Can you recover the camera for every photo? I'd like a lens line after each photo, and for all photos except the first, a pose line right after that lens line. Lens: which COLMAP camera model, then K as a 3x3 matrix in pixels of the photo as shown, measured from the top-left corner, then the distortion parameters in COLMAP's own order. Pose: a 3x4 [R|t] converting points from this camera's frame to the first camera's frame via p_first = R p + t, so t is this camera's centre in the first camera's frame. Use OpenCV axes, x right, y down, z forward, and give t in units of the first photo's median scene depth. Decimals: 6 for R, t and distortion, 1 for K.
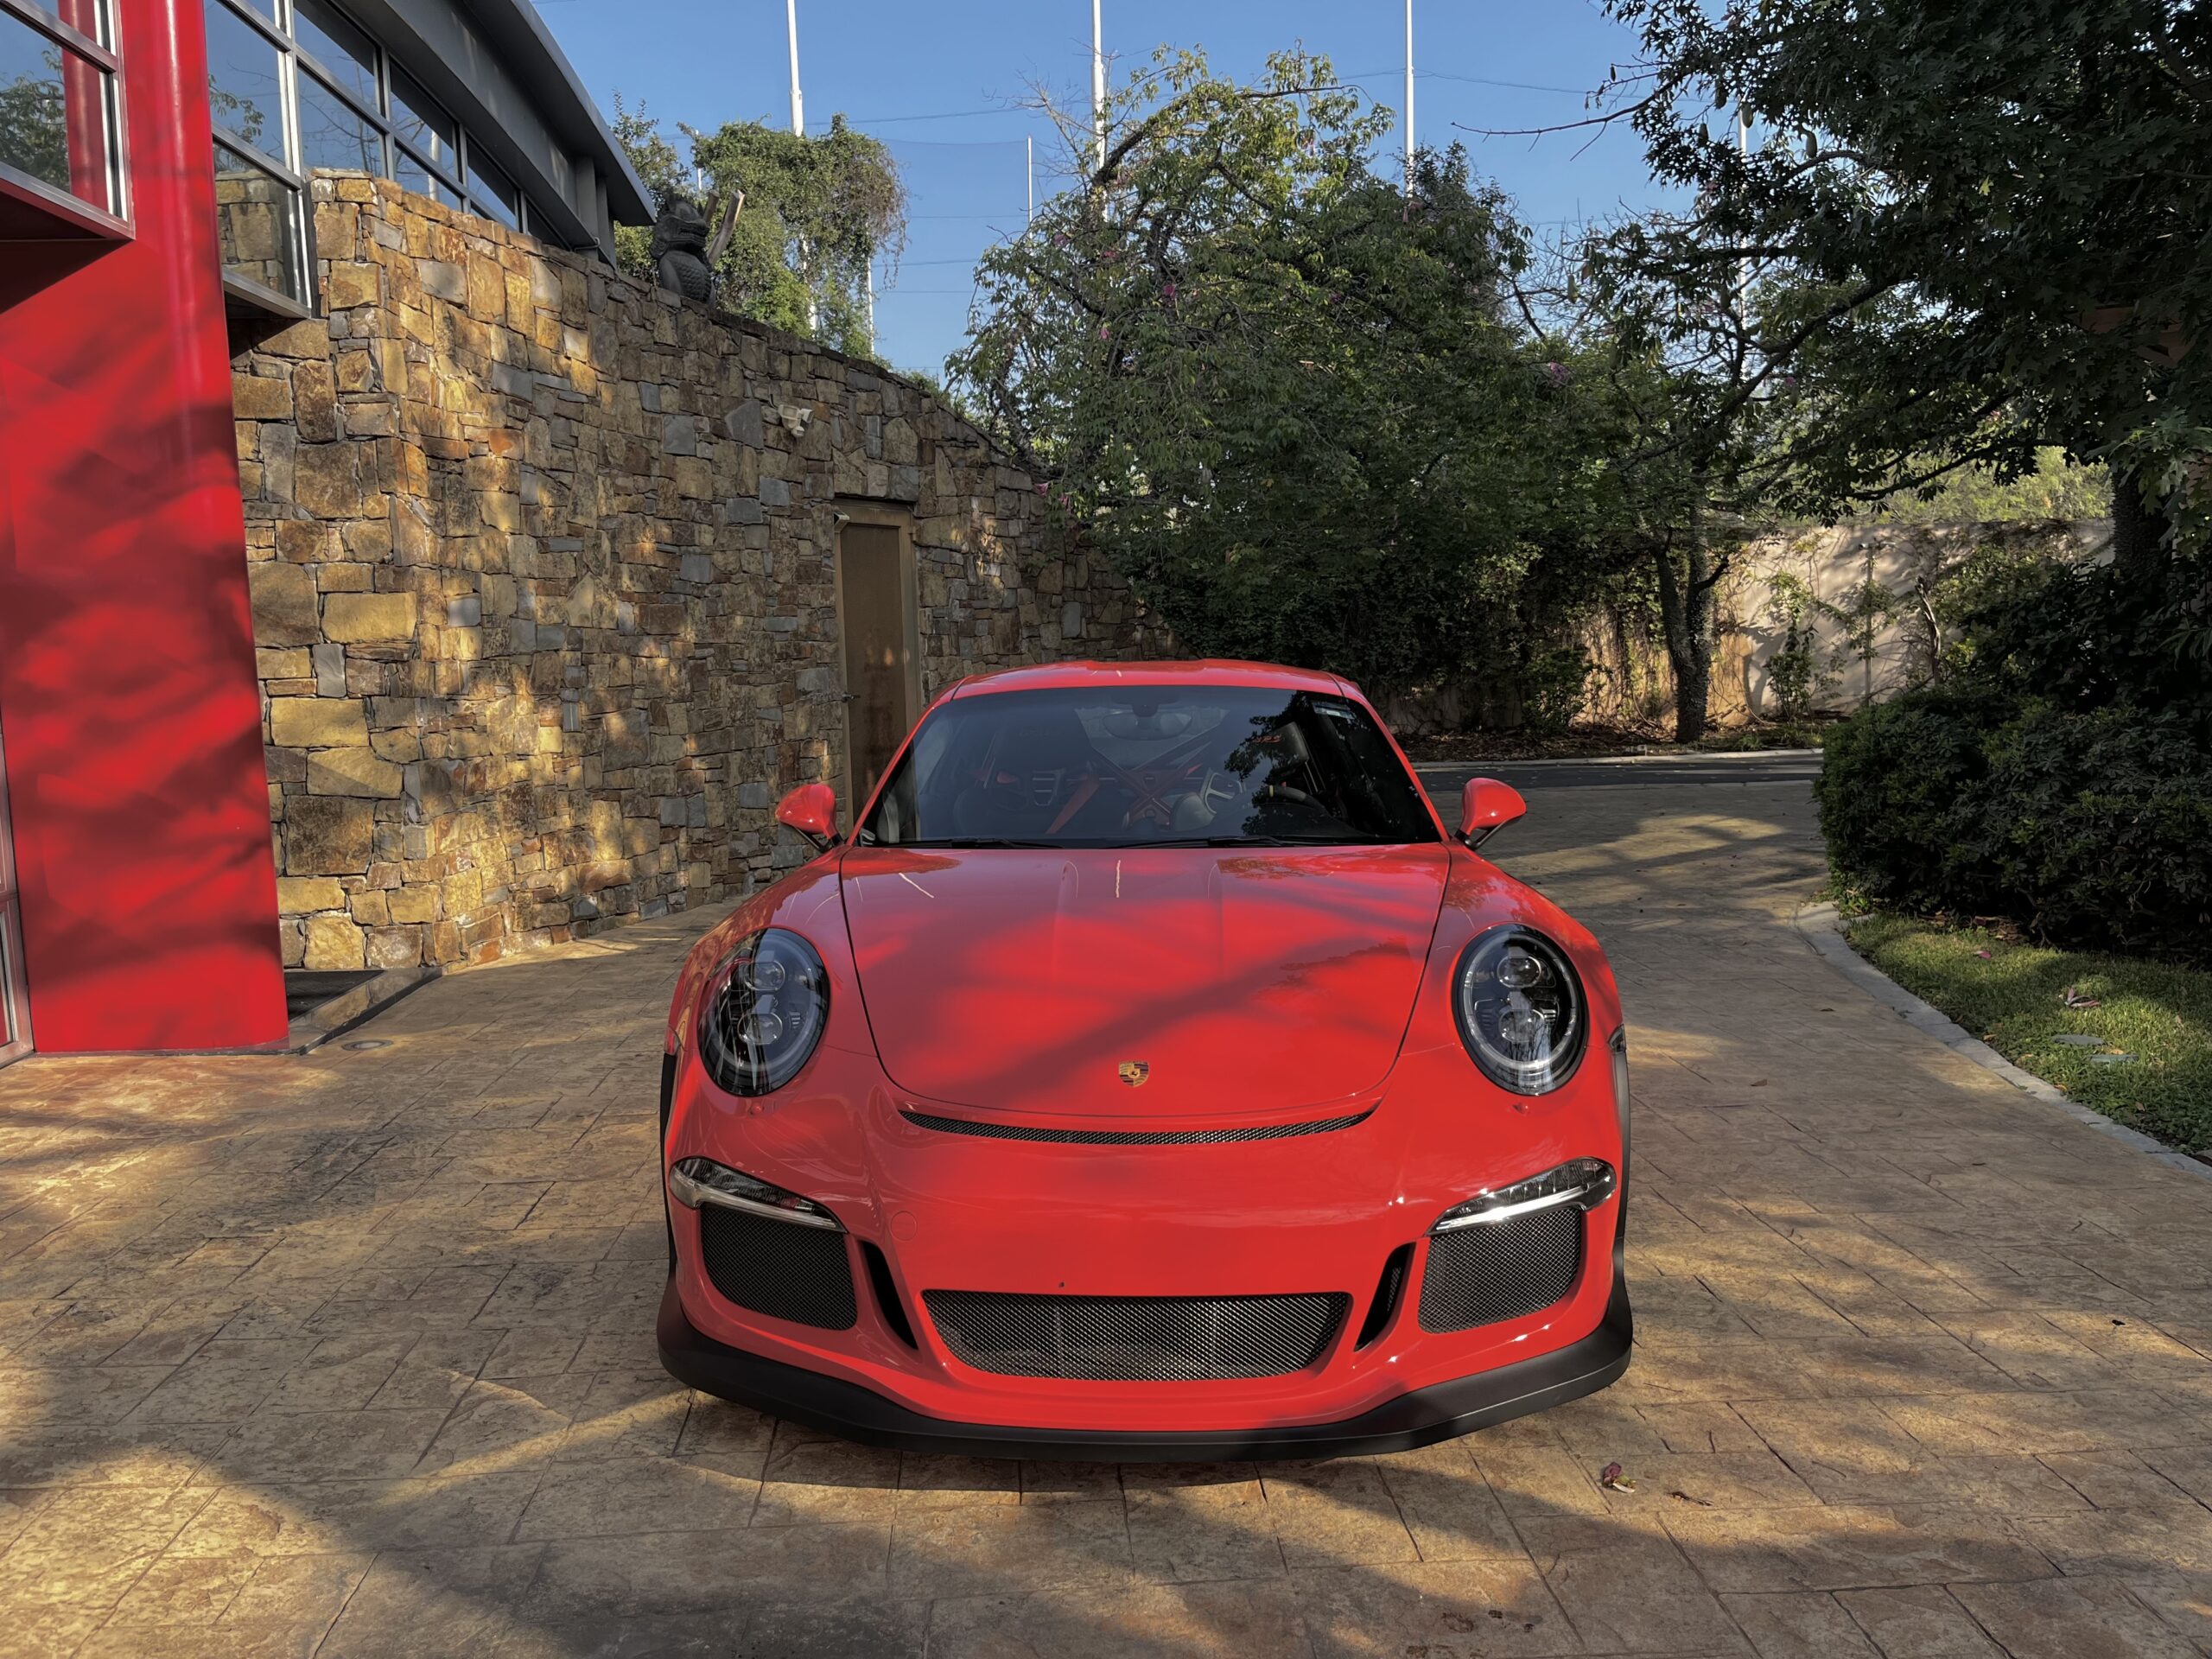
lens RADIAL K [[1691.1, 0, 1116.6], [0, 1691.1, 849.2], [0, 0, 1]] dist [0.034048, -0.044660]
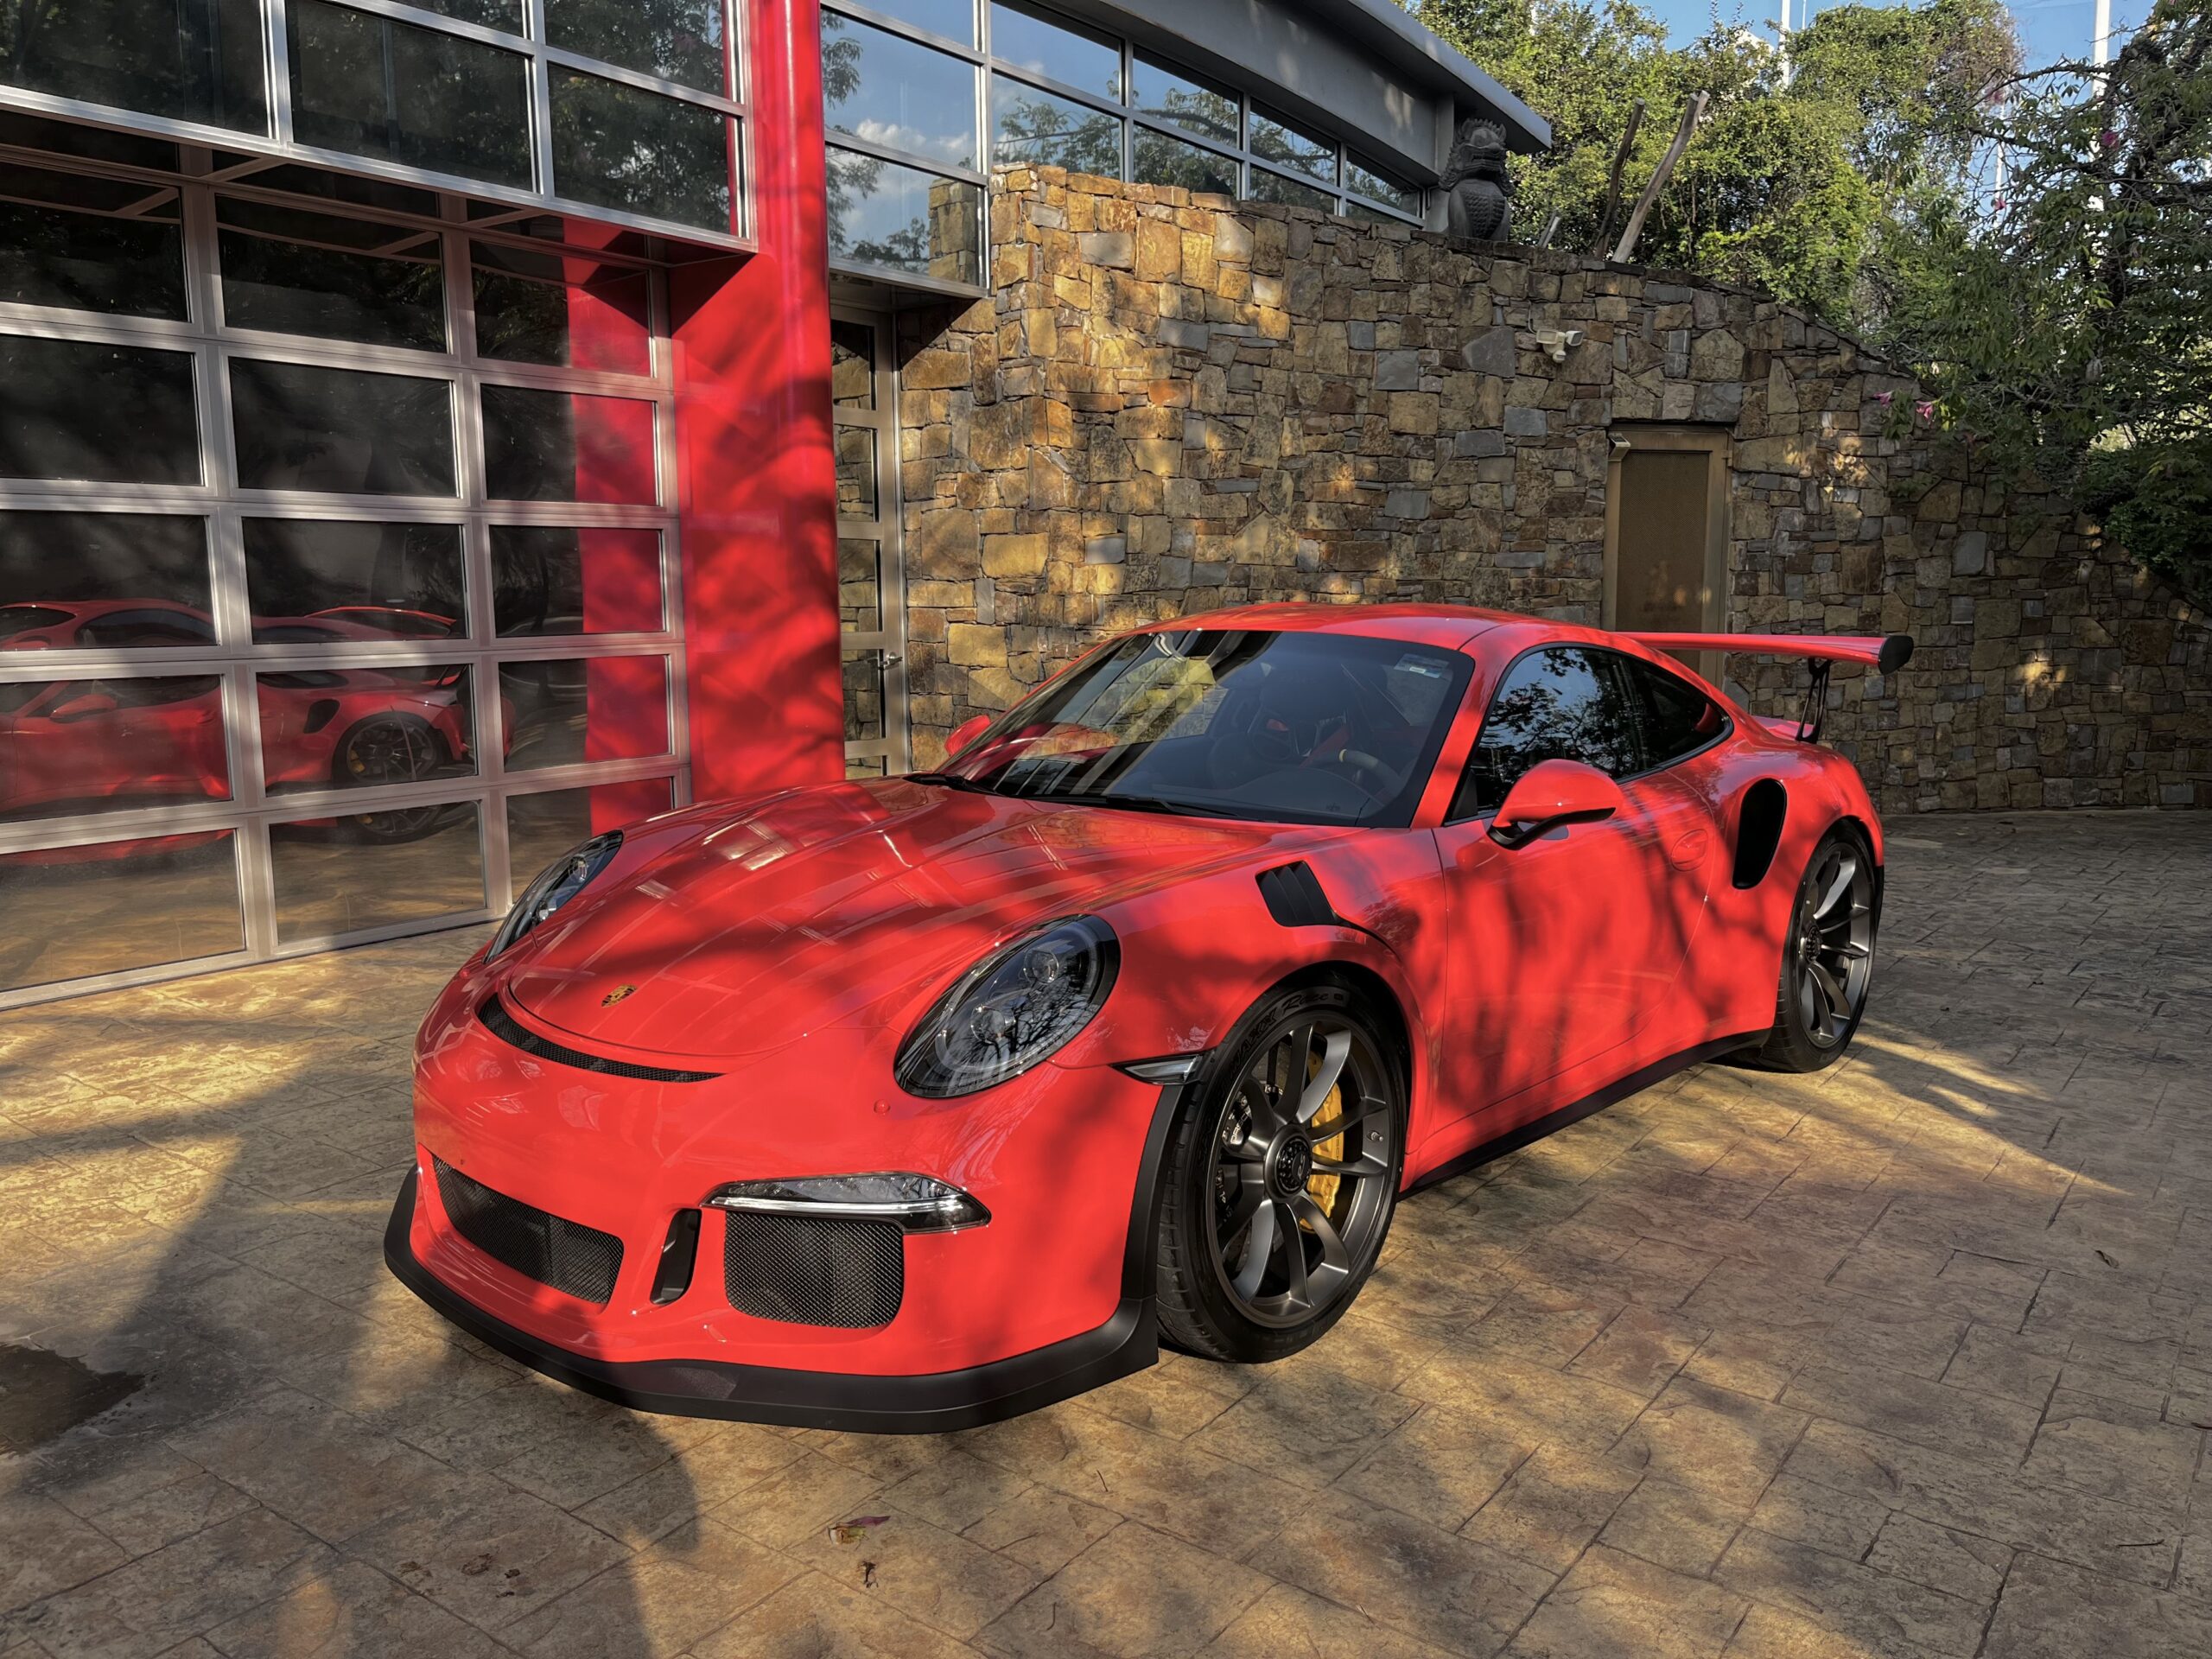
lens RADIAL K [[1691.1, 0, 1108.0], [0, 1691.1, 848.9], [0, 0, 1]] dist [0.034048, -0.044660]
pose [[0.758794, 0.111785, -0.641667, 0.317773], [-0.087447, 0.993727, 0.069708, -0.020010], [0.645434, 0.003218, 0.763809, 0.138034]]
